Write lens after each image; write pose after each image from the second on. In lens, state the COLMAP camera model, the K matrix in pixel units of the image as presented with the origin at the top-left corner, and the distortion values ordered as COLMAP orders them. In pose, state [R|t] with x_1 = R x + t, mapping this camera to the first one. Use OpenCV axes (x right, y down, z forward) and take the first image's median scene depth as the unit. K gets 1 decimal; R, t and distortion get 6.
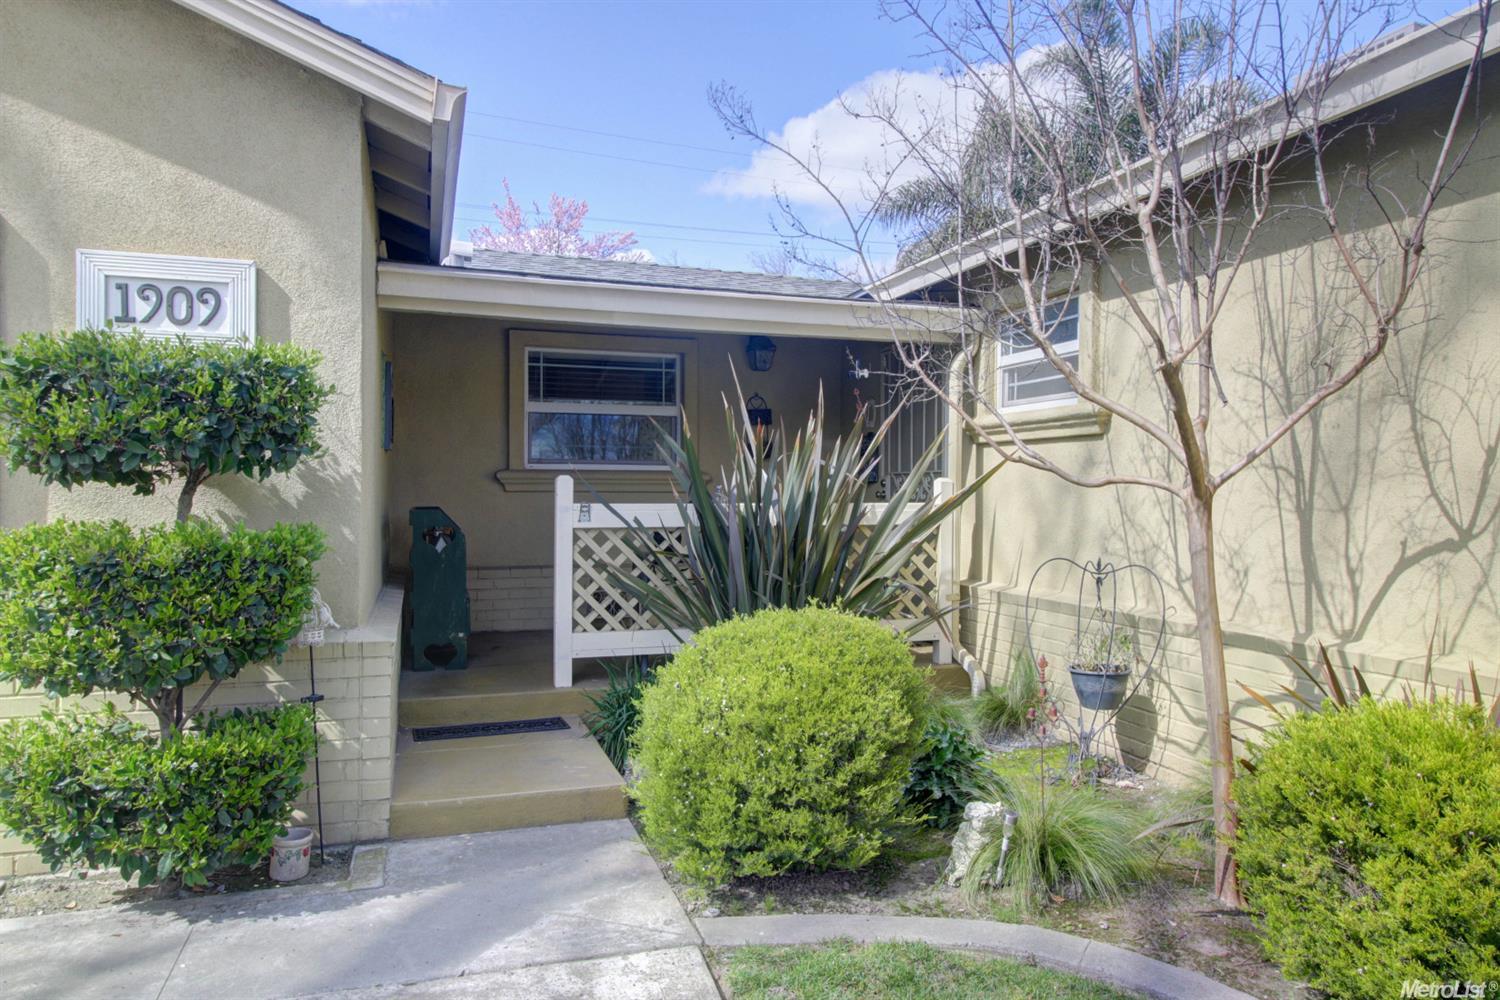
lens RADIAL K [[979.4, 0, 754.4], [0, 979.4, 497.0], [0, 0, 1]] dist [0.006397, 0.001300]
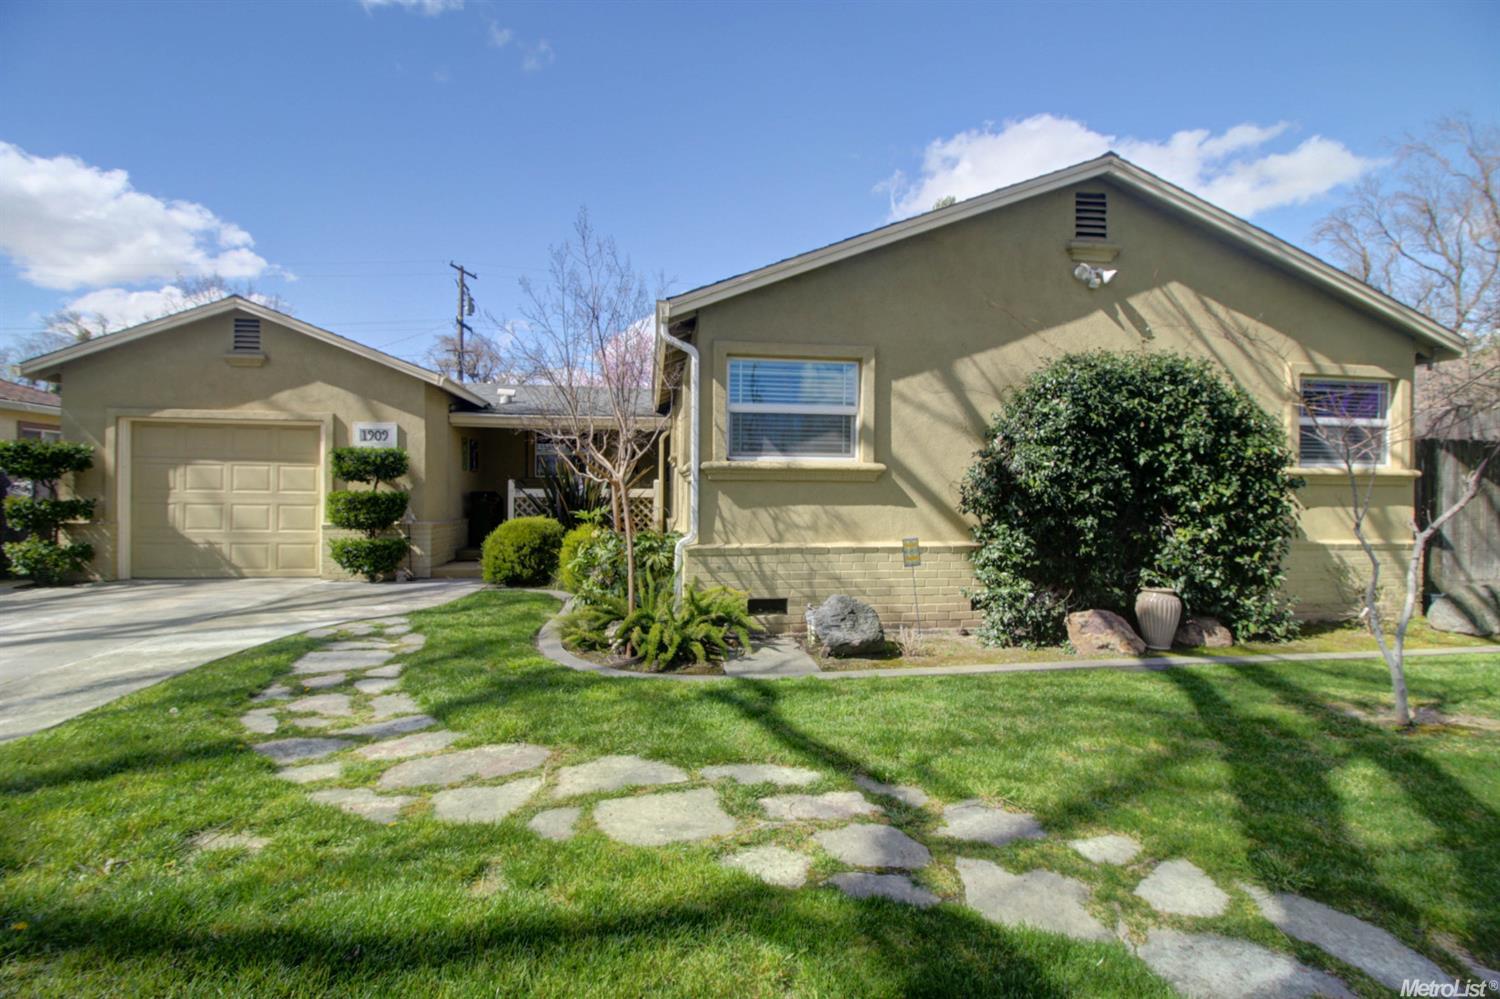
lens RADIAL K [[691.3, 0, 753.4], [0, 691.3, 499.9], [0, 0, 1]] dist [-0.003851, -0.010819]
pose [[0.984414, 0.000454, -0.175864, 0.894823], [0.000277, 0.999991, 0.004133, 0.030968], [0.175864, -0.004117, 0.984406, -0.937468]]
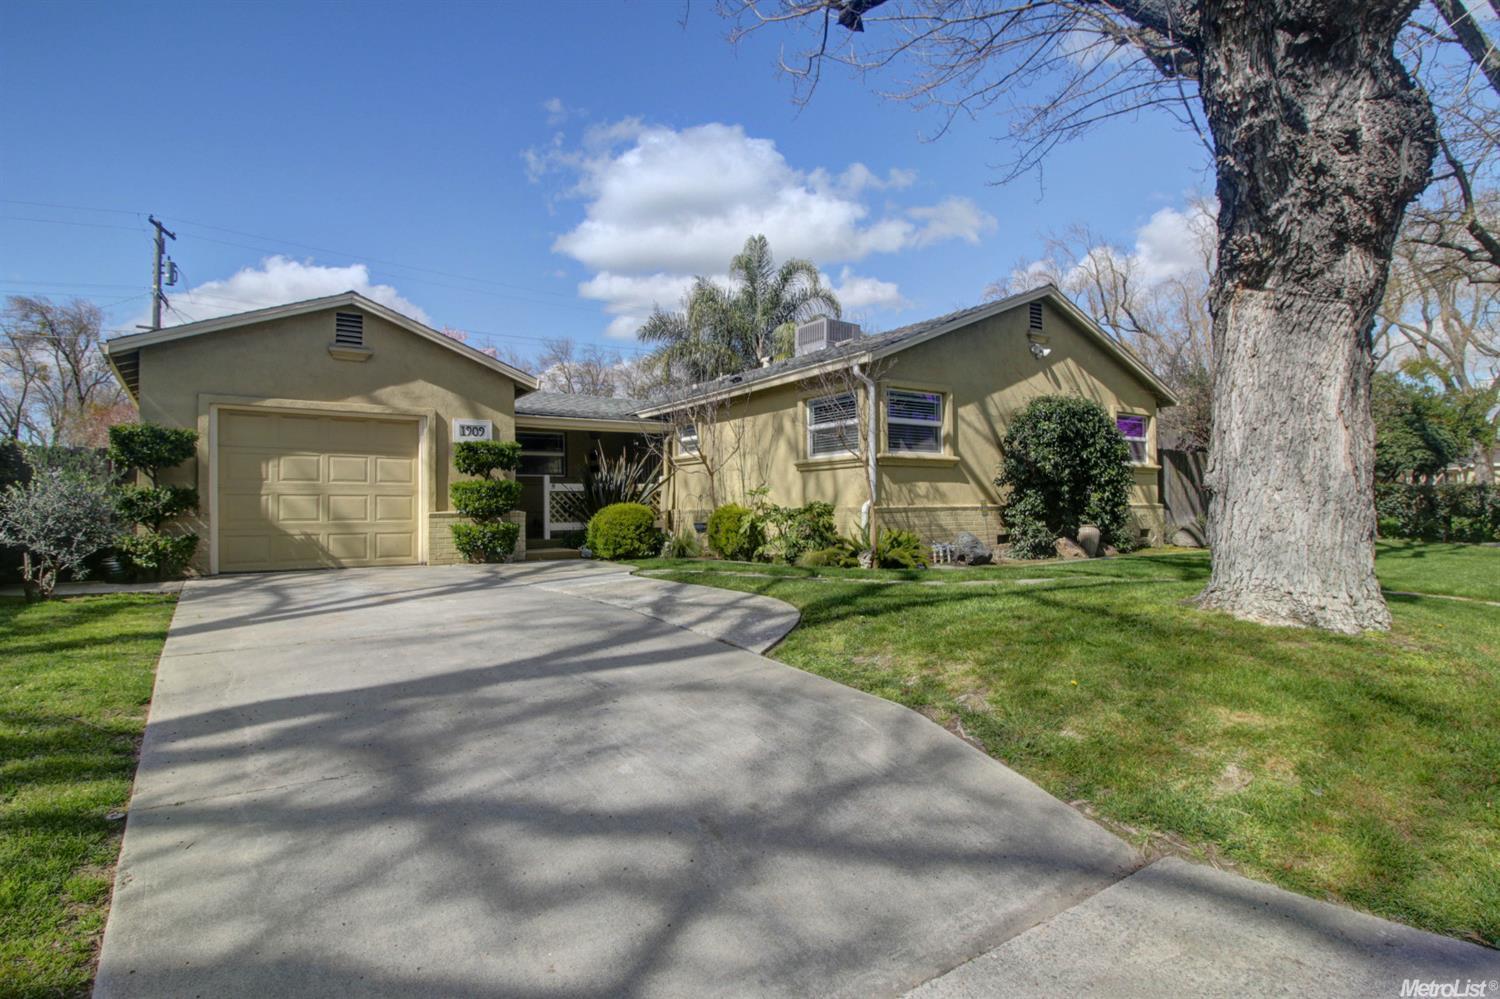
lens RADIAL K [[767.0, 0, 754.4], [0, 767.0, 503.3], [0, 0, 1]] dist [0.000147, -0.006864]
pose [[0.960641, -0.017030, 0.277272, -0.236748], [0.021549, 0.999680, -0.013260, 0.120406], [-0.276957, 0.018713, 0.960700, -1.650818]]
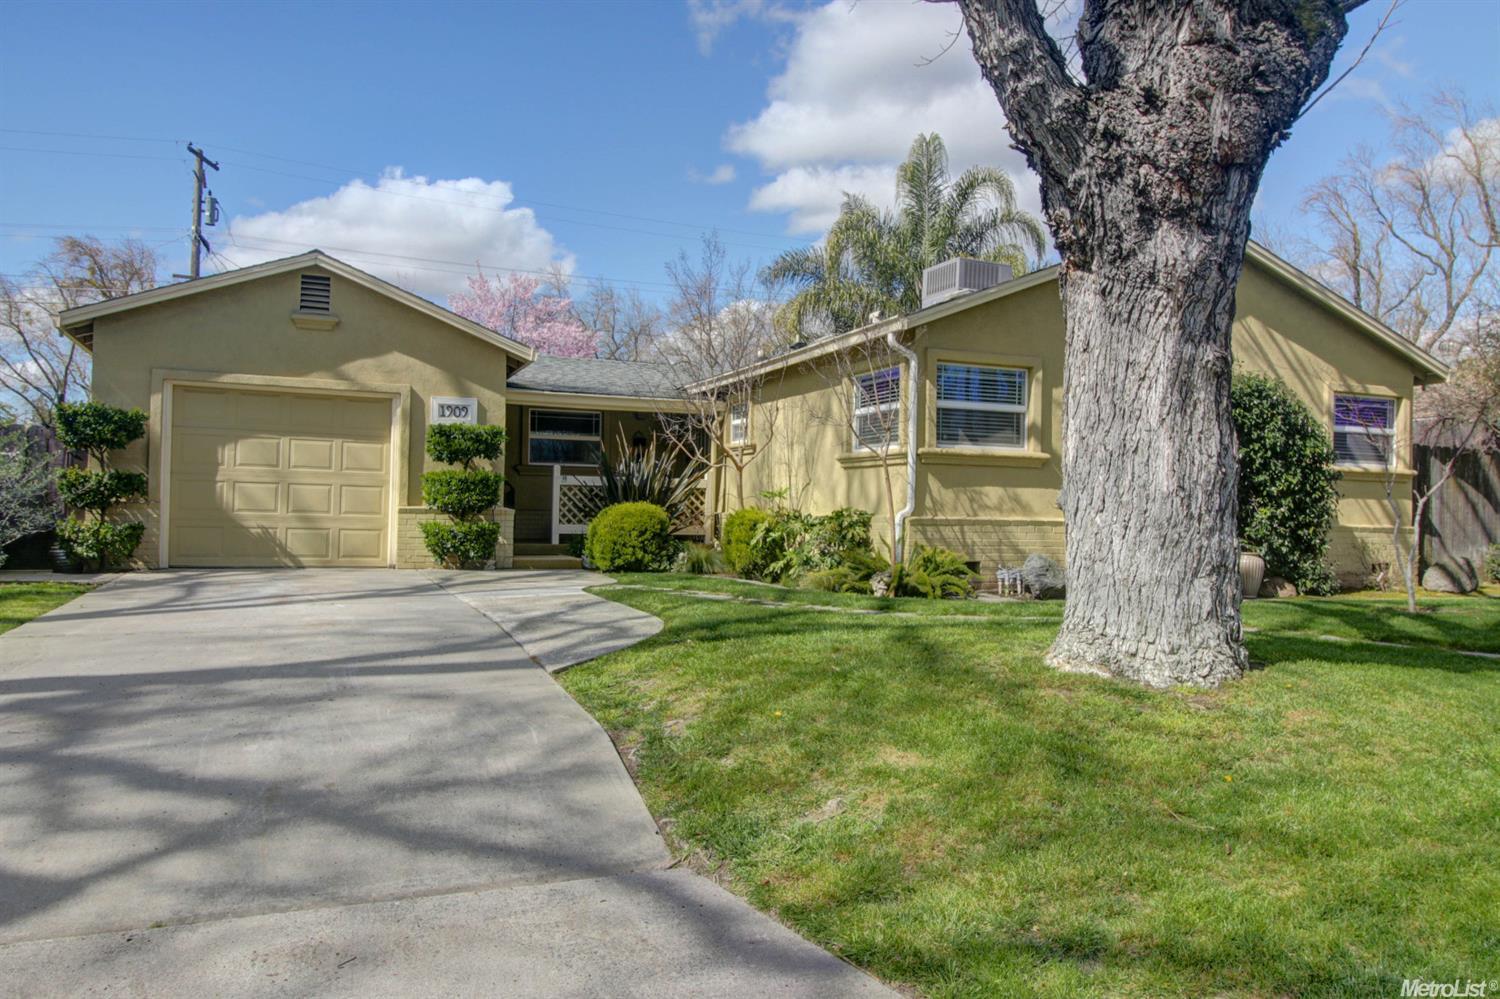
lens RADIAL K [[1091.0, 0, 754.7], [0, 1091.0, 502.5], [0, 0, 1]] dist [0.004781, 0.012480]
pose [[0.998072, 0.012409, 0.060816, 0.161838], [-0.011505, 0.999818, -0.015190, 0.117509], [-0.060994, 0.014461, 0.998033, -1.973170]]
